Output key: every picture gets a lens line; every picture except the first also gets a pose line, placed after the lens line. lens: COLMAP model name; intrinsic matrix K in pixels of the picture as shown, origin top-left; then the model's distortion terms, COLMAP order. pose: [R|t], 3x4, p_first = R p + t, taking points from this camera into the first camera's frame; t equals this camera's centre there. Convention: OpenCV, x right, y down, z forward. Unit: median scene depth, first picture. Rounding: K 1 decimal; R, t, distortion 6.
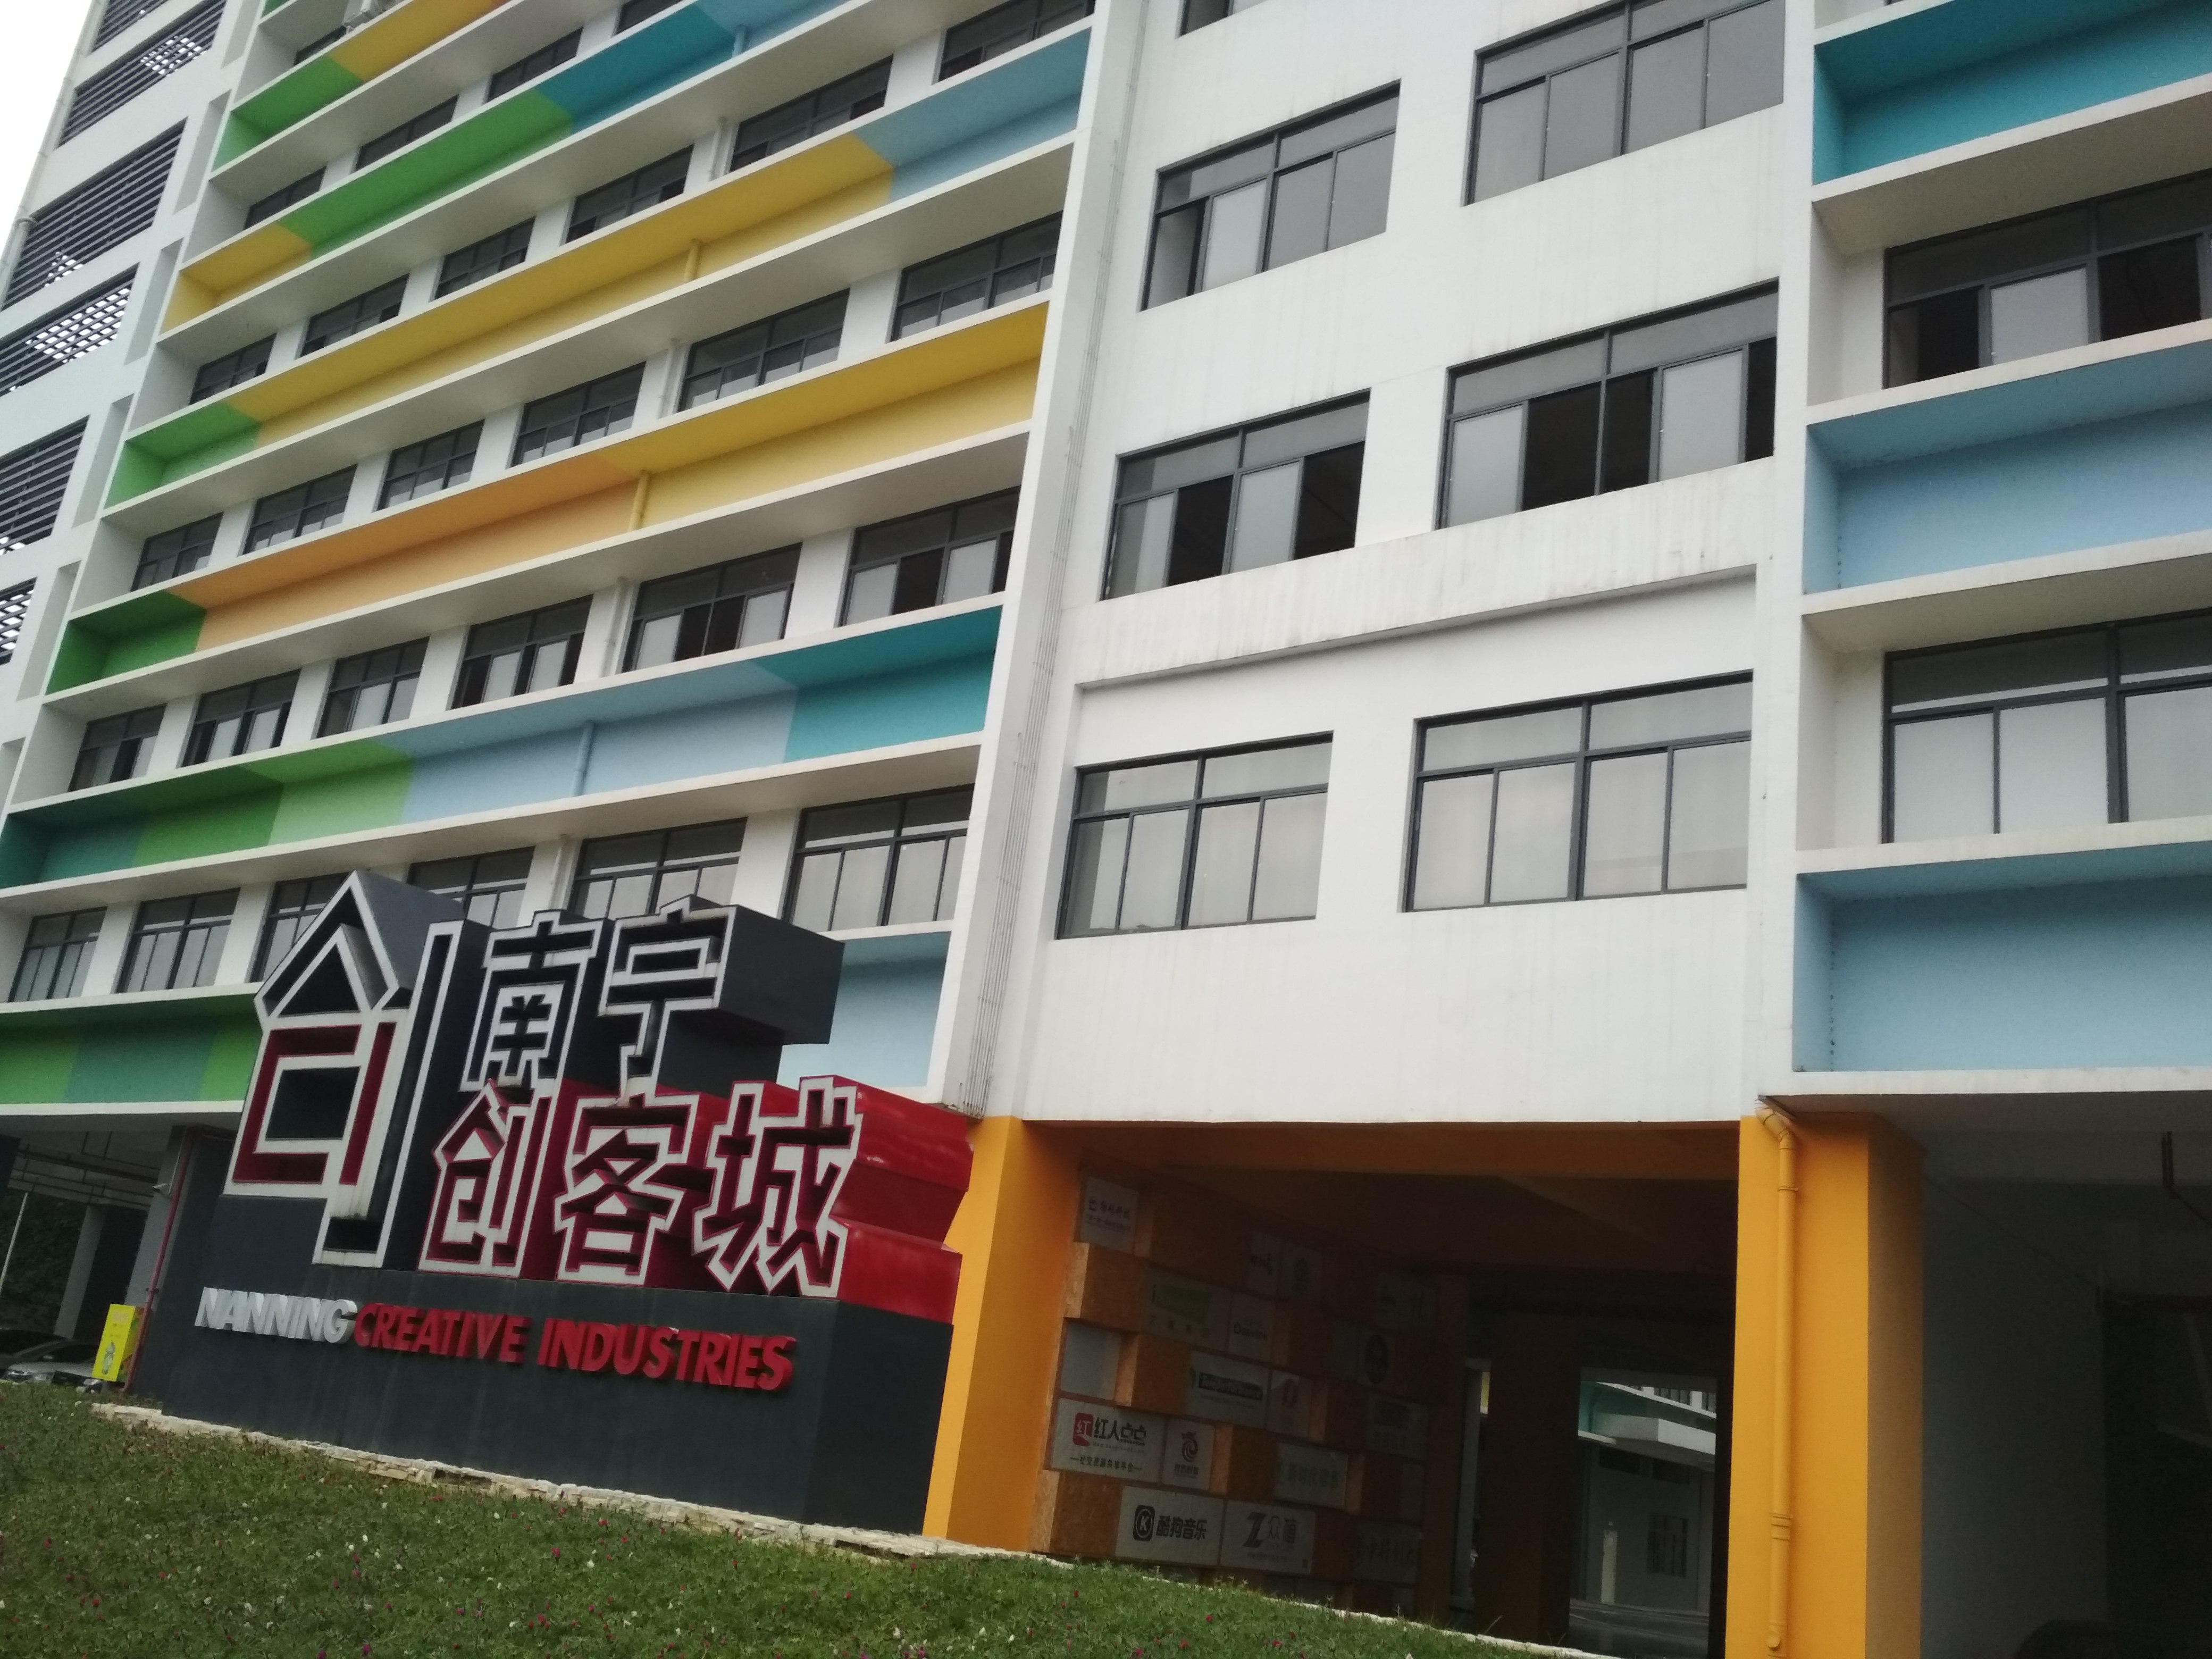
lens RADIAL K [[1883.8, 0, 1147.1], [0, 1883.8, 910.4], [0, 0, 1]] dist [0.120184, -0.250705]
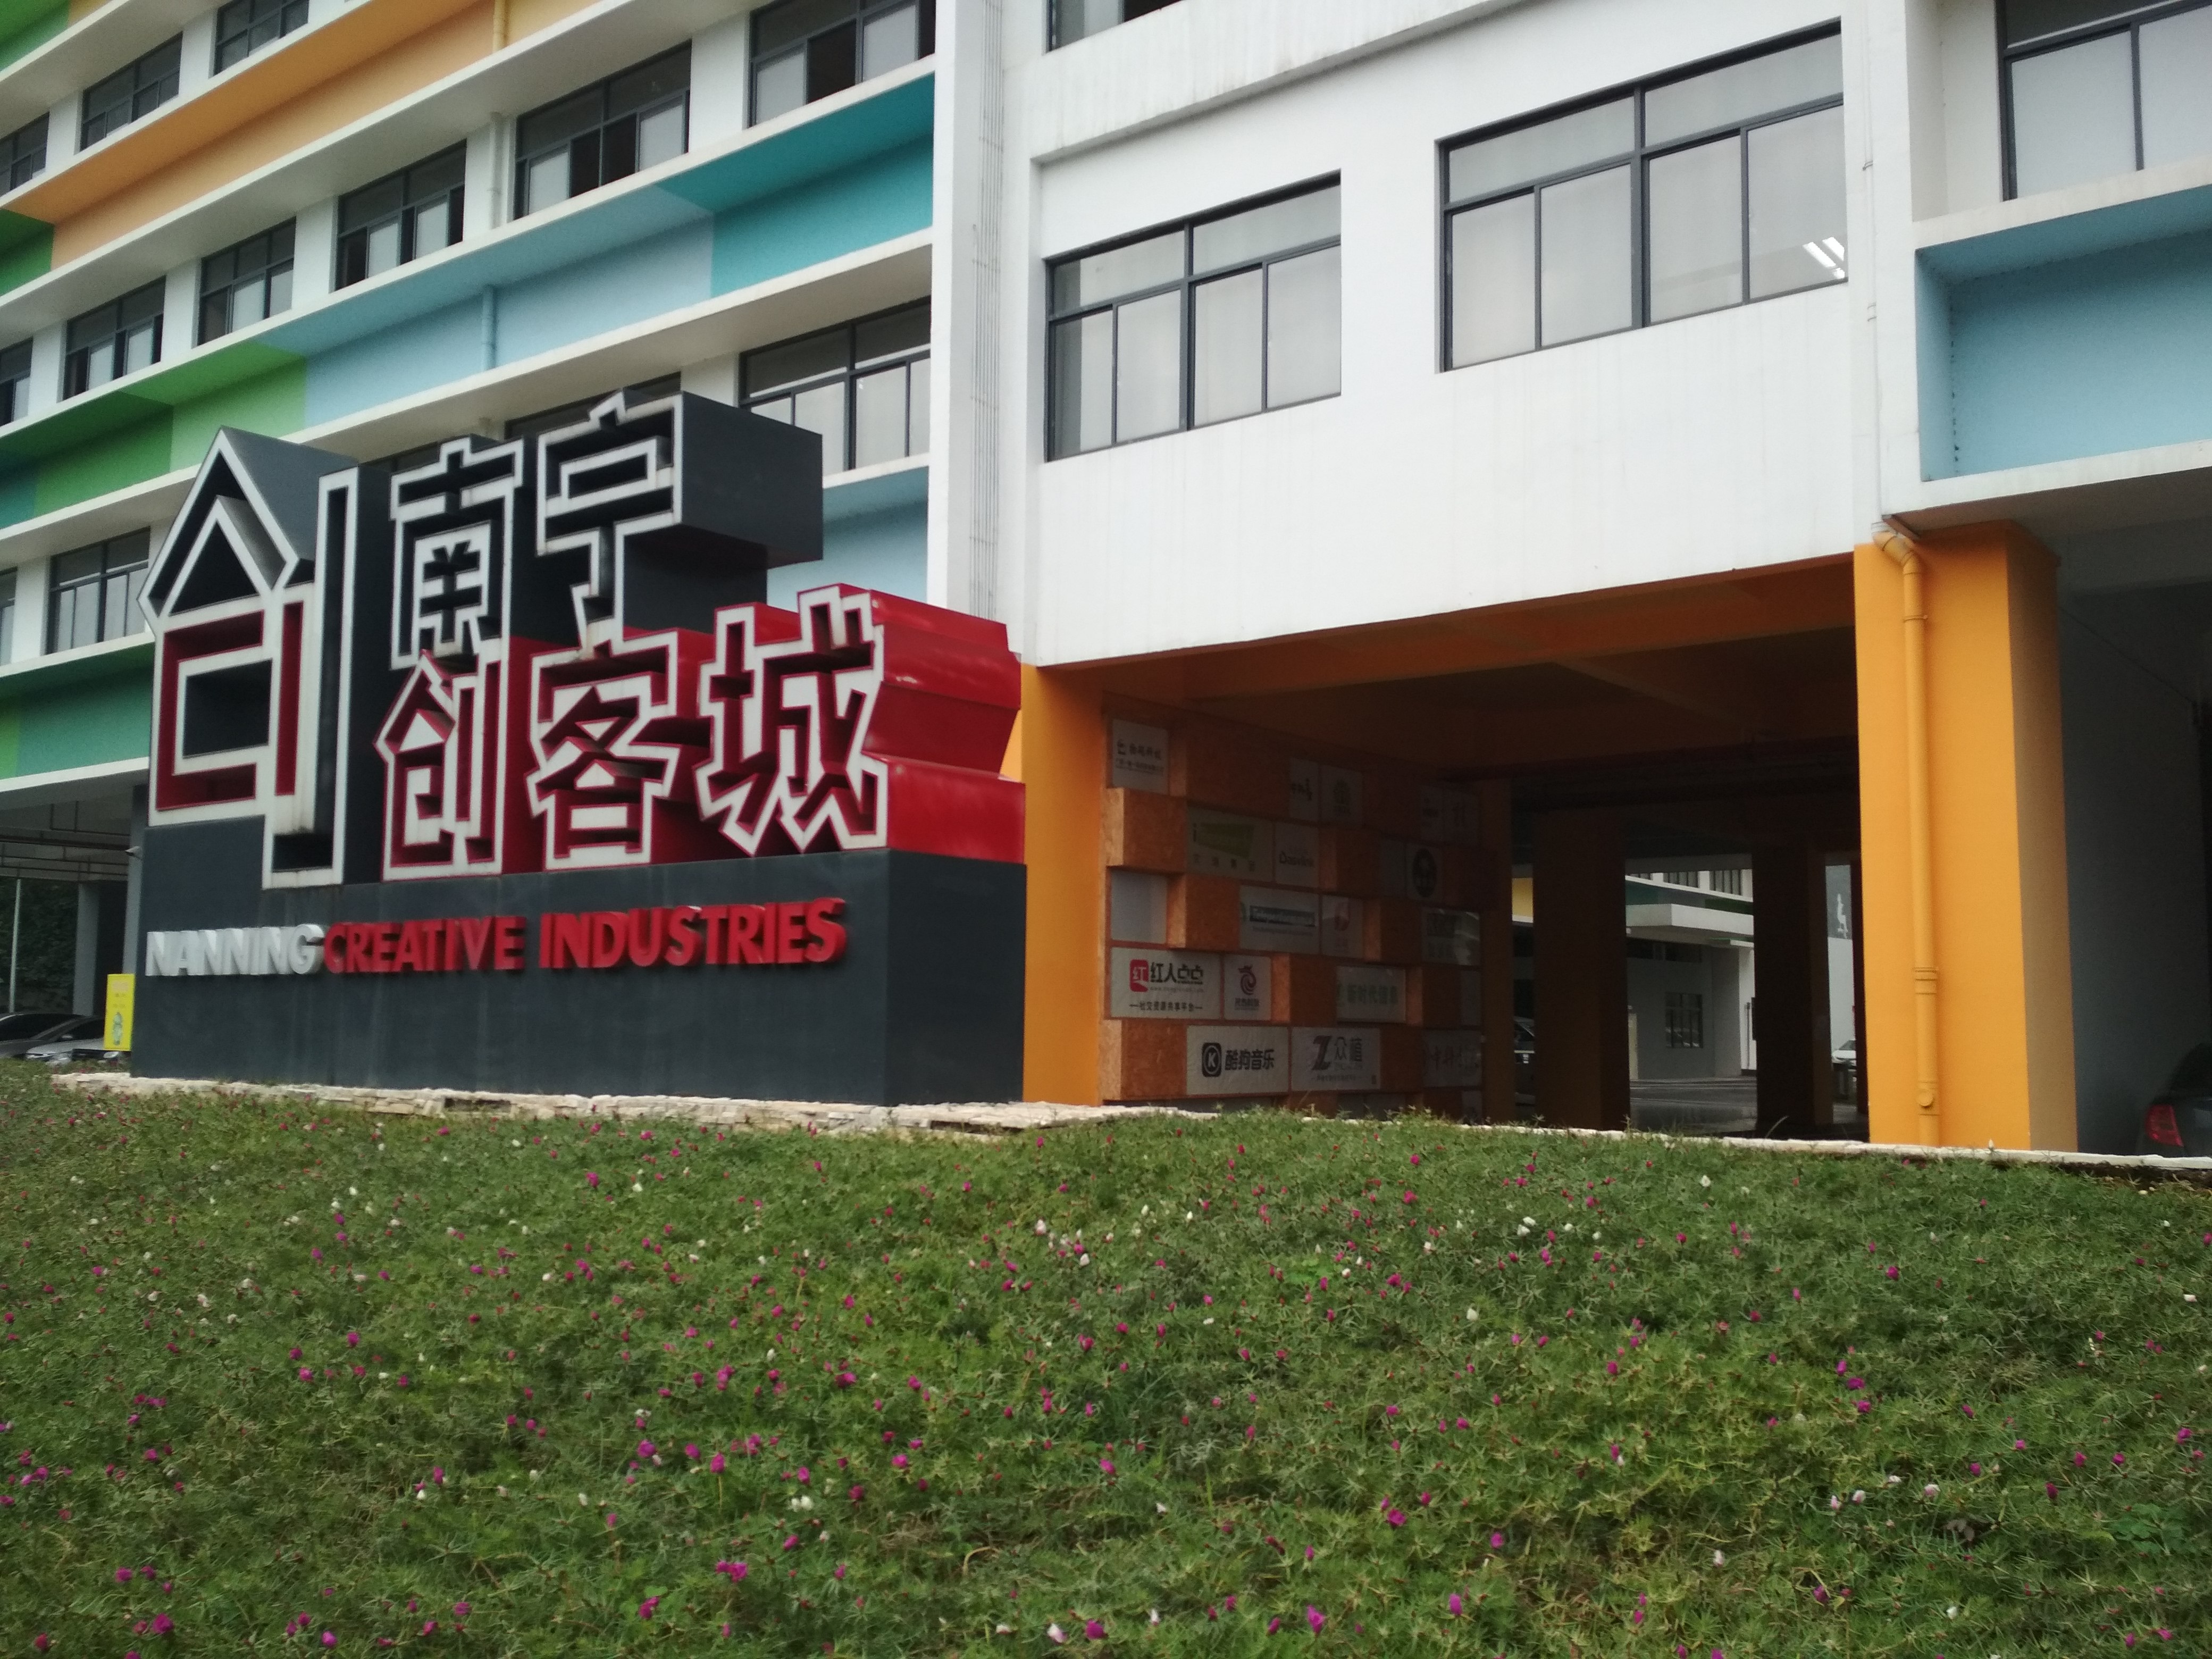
lens RADIAL K [[1914.7, 0, 1211.5], [0, 1914.7, 836.8], [0, 0, 1]] dist [0.130481, -0.243685]
pose [[0.992836, -0.116648, 0.025889, -0.030264], [0.109342, 0.974326, 0.196810, 0.035035], [-0.048182, -0.192569, 0.980100, 0.119179]]
